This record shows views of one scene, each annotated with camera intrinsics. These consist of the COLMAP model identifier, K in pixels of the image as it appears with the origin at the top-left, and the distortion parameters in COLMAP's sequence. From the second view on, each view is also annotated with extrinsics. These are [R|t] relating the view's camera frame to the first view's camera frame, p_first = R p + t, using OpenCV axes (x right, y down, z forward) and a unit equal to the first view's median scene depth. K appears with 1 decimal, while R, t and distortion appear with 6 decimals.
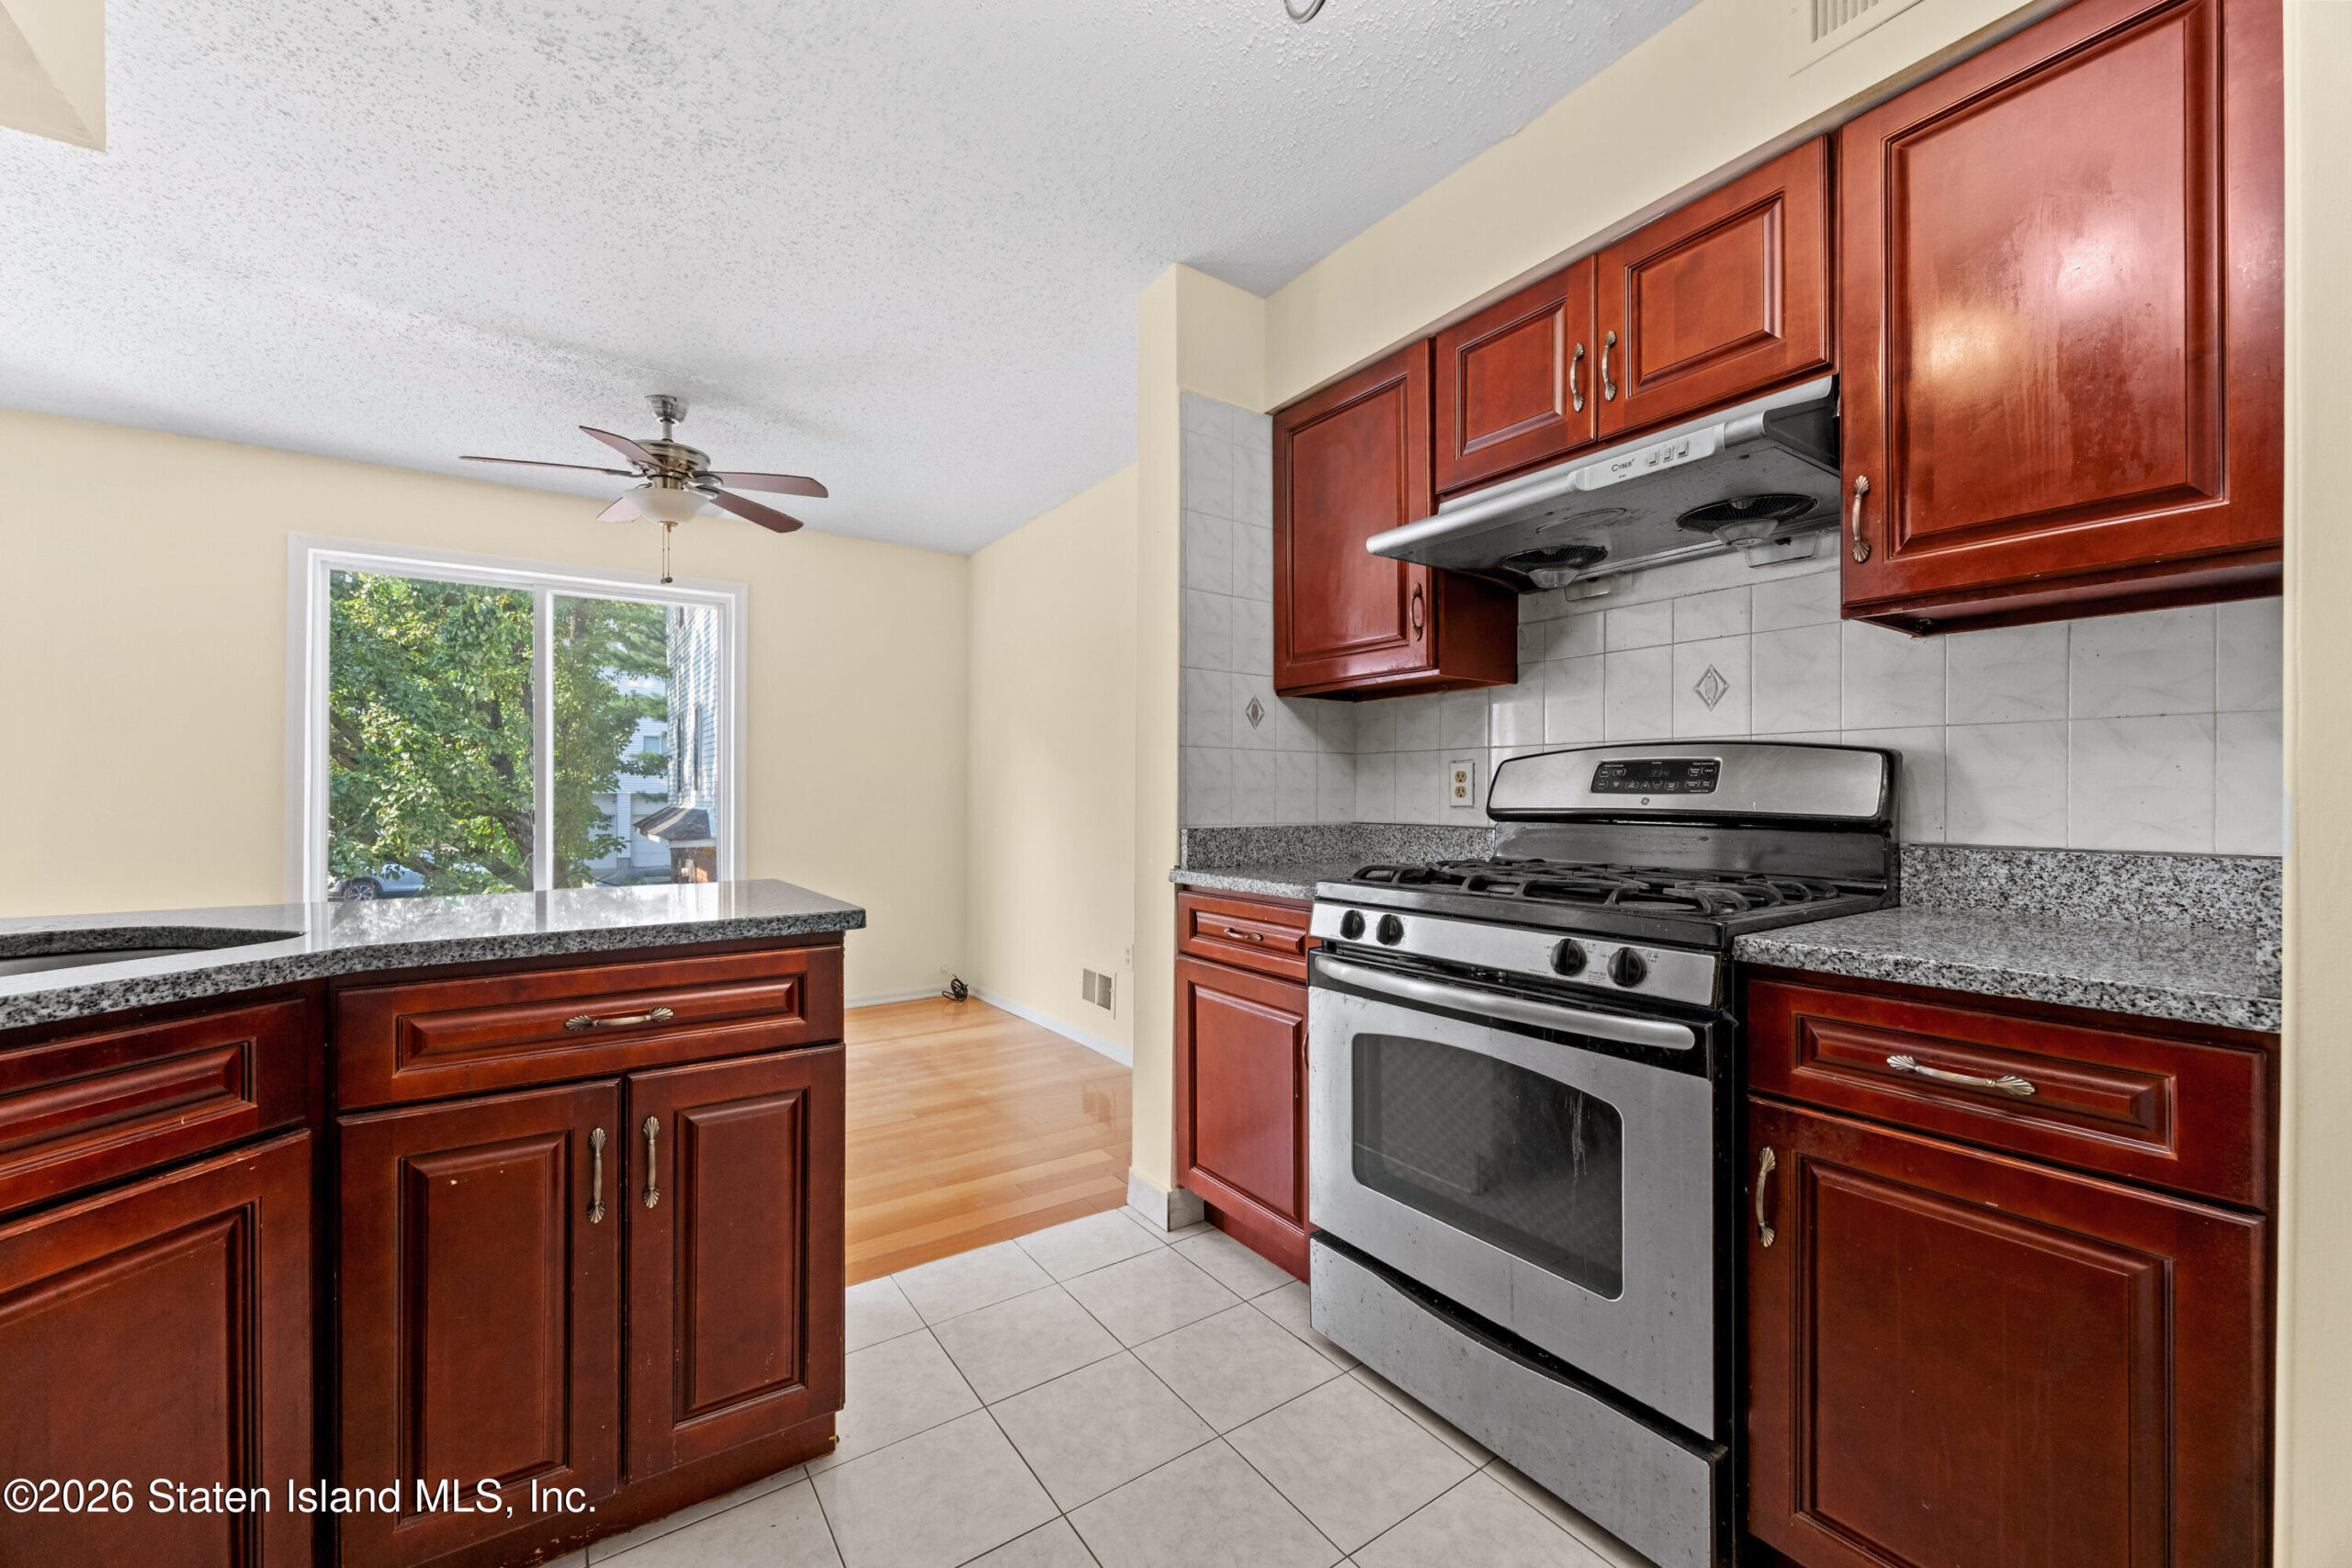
lens RADIAL K [[914.4, 0, 1174.1], [0, 914.4, 793.4], [0, 0, 1]] dist [-0.000536, 0.000027]
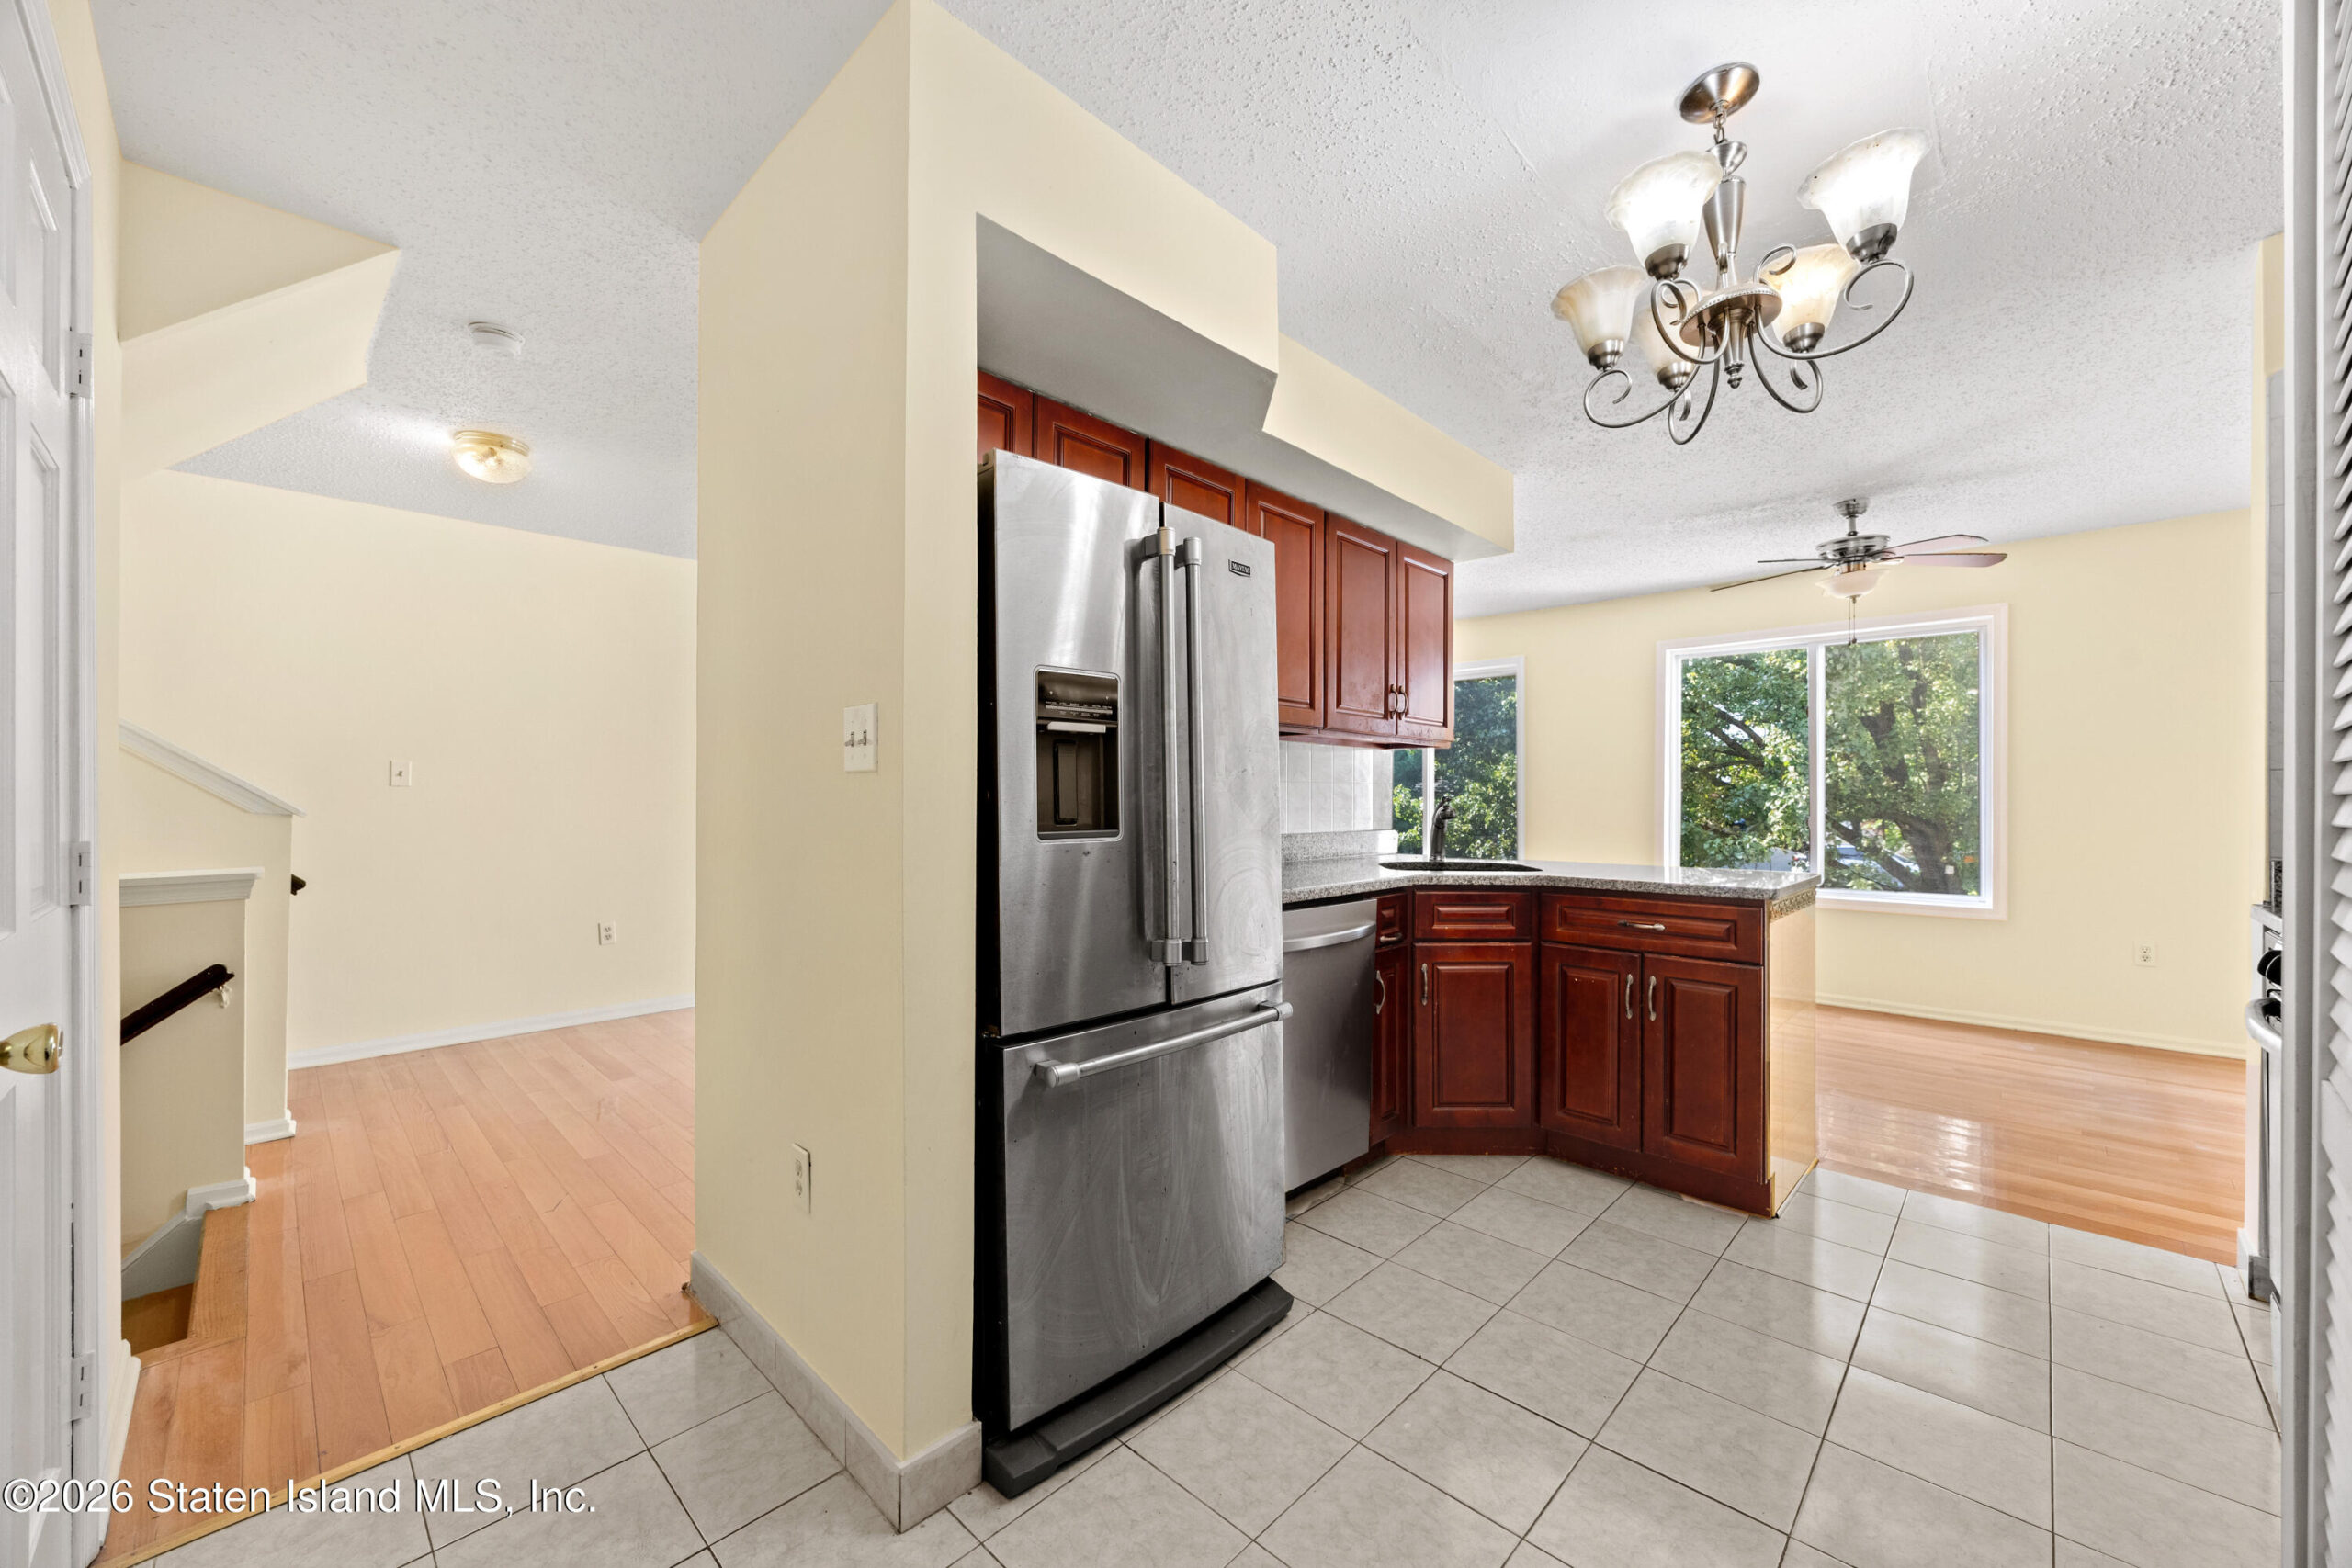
lens RADIAL K [[914.4, 0, 1174.1], [0, 914.4, 793.4], [0, 0, 1]] dist [-0.000536, 0.000027]
pose [[0.208498, 0.003251, -0.978017, 0.750873], [-0.002814, 0.999992, 0.002725, -0.034259], [0.978019, 0.002184, 0.208506, -0.292011]]
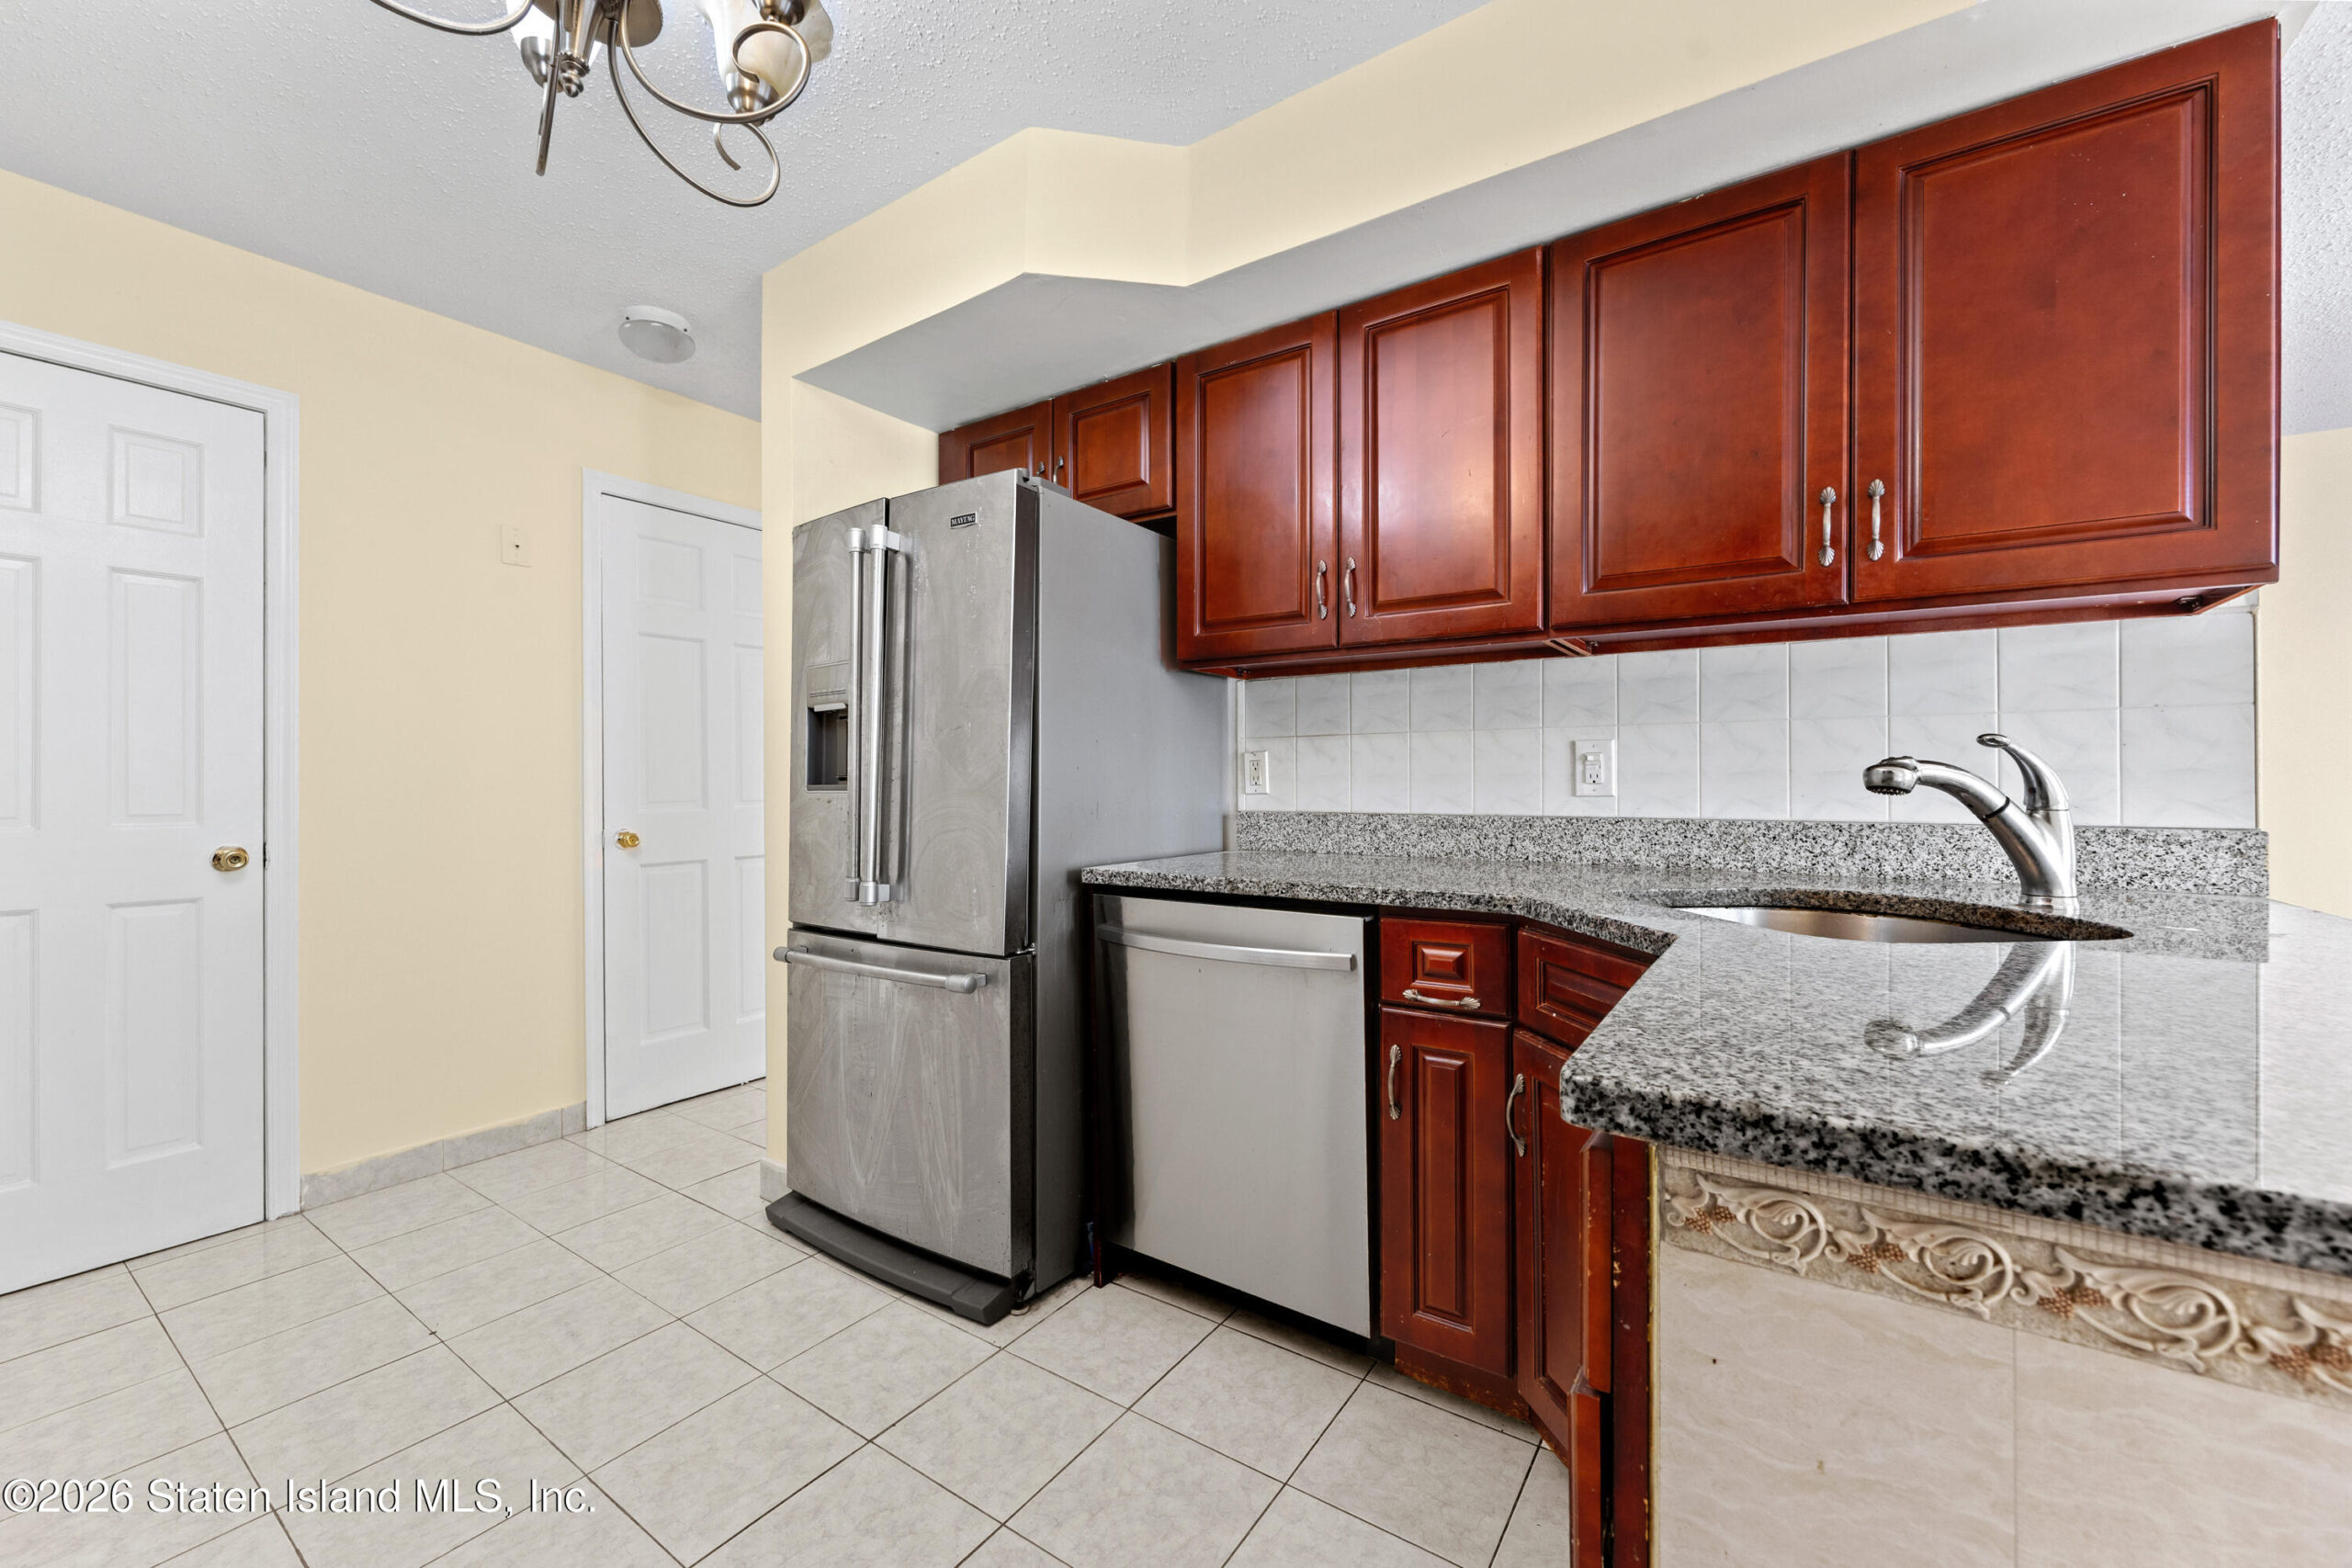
lens RADIAL K [[919.7, 0, 1222.6], [0, 919.7, 784.9], [0, 0, 1]] dist [-0.012394, -0.000032]
pose [[-0.924674, 0.003270, -0.380745, -0.044471], [0.004031, 0.999991, -0.001201, 0.004982], [0.380738, -0.002645, -0.924679, 0.921627]]
